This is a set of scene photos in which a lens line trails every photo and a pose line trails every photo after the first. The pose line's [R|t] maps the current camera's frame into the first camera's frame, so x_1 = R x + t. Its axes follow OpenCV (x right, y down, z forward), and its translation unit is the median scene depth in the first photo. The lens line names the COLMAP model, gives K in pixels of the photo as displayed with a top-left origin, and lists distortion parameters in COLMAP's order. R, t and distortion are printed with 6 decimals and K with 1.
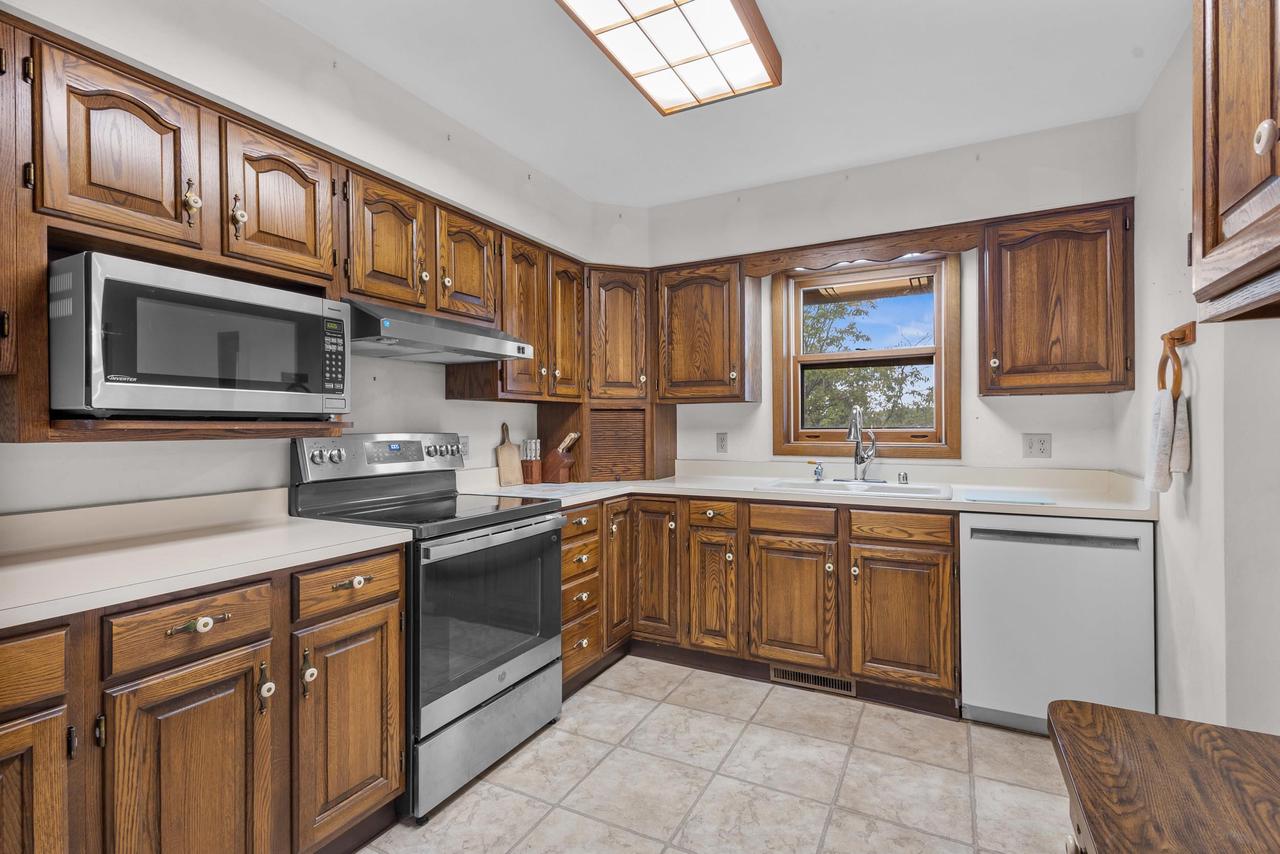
lens RADIAL K [[597.7, 0, 637.8], [0, 597.7, 427.3], [0, 0, 1]] dist [0.011836, -0.002867]
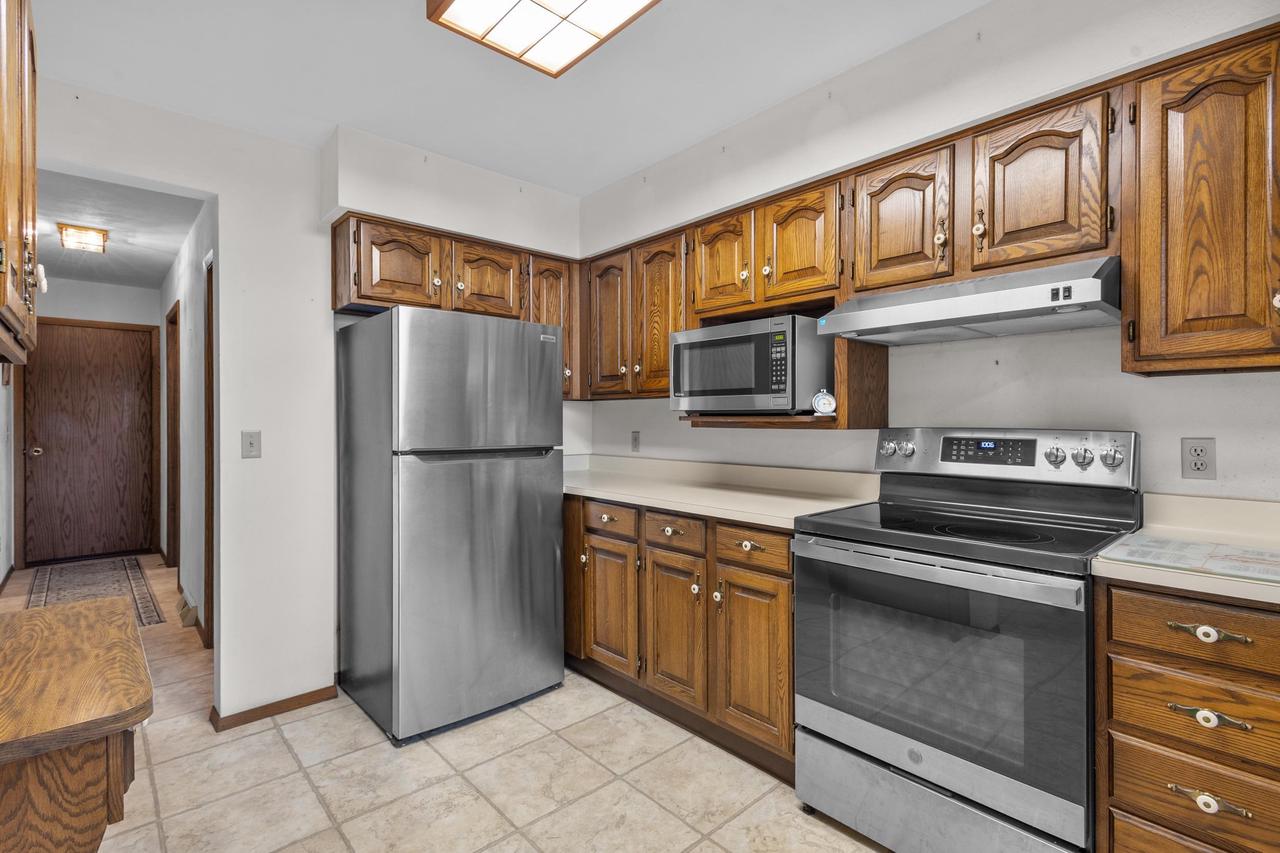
lens RADIAL K [[597.7, 0, 637.0], [0, 597.7, 422.7], [0, 0, 1]] dist [0.011836, -0.002867]
pose [[-0.347046, 0.012202, -0.937769, 0.492851], [0.001172, 0.999920, 0.012577, -0.008121], [0.937847, 0.003266, -0.347032, 0.776483]]
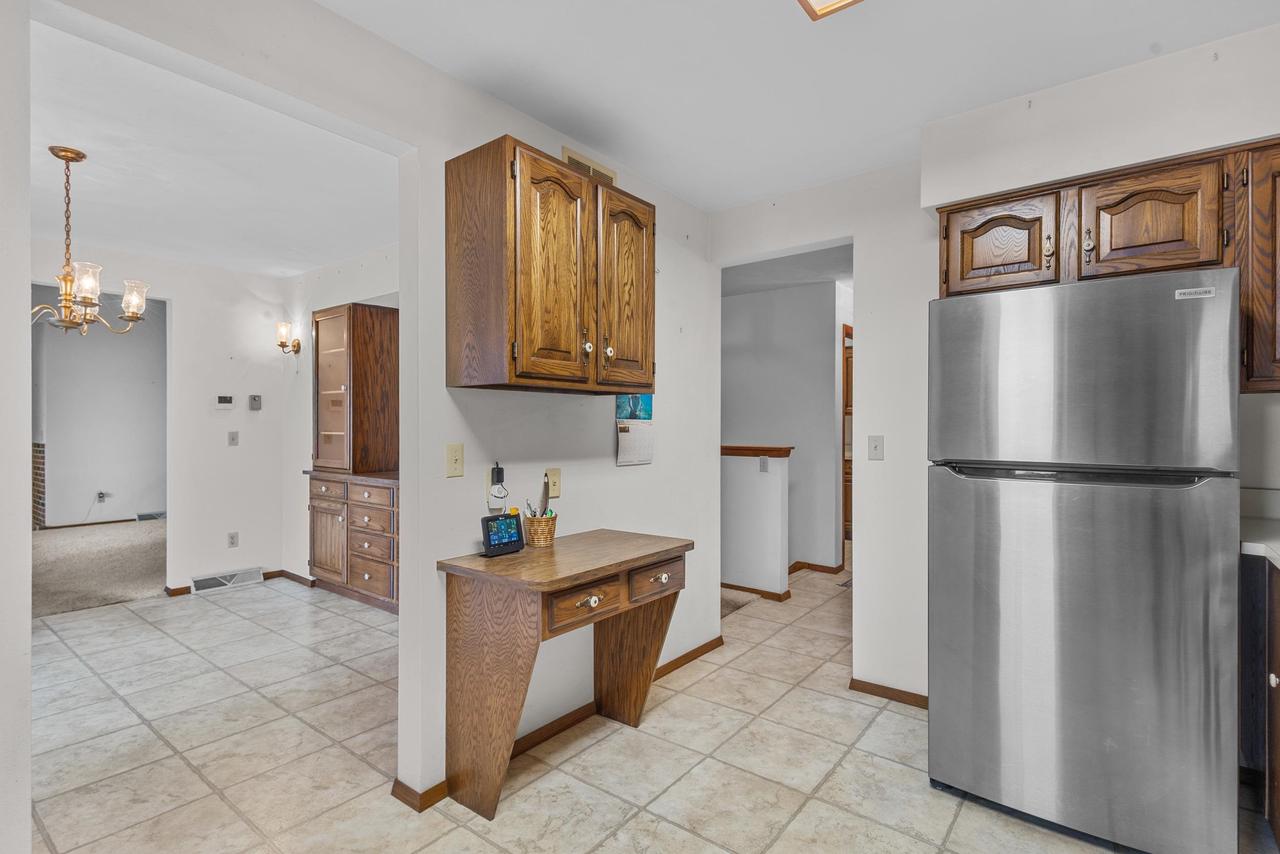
lens RADIAL K [[597.7, 0, 629.8], [0, 597.7, 422.4], [0, 0, 1]] dist [0.011836, -0.002867]
pose [[-0.984925, 0.005790, 0.172882, 0.050627], [0.004941, 0.999974, -0.005337, -0.003493], [-0.172909, -0.004402, -0.984928, 1.003519]]
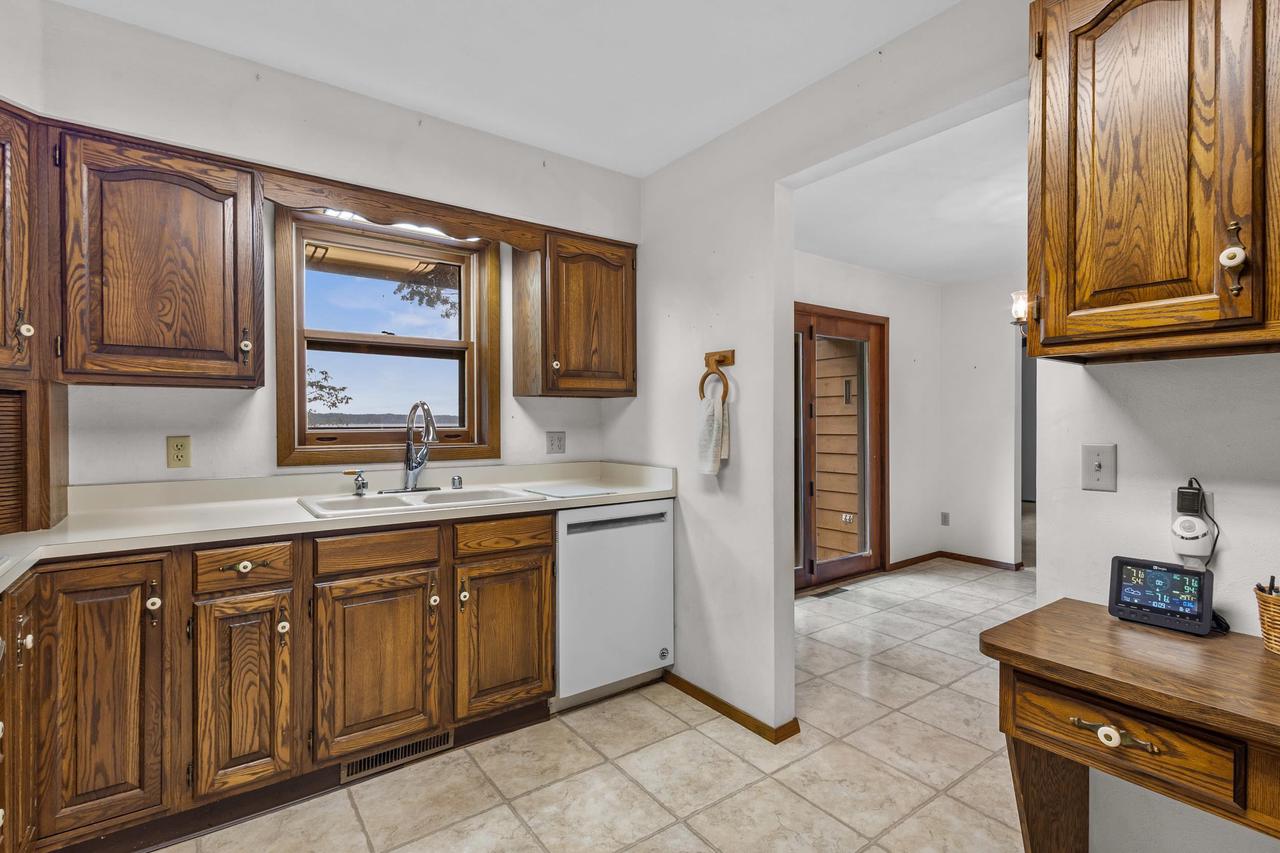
lens RADIAL K [[596.8, 0, 643.0], [0, 596.8, 427.1], [0, 0, 1]] dist [0.006070, 0.001084]
pose [[0.440946, -0.001648, 0.897532, -0.278059], [0.002965, 0.999996, 0.000379, 0.001746], [-0.897529, 0.002494, 0.440949, 0.399387]]
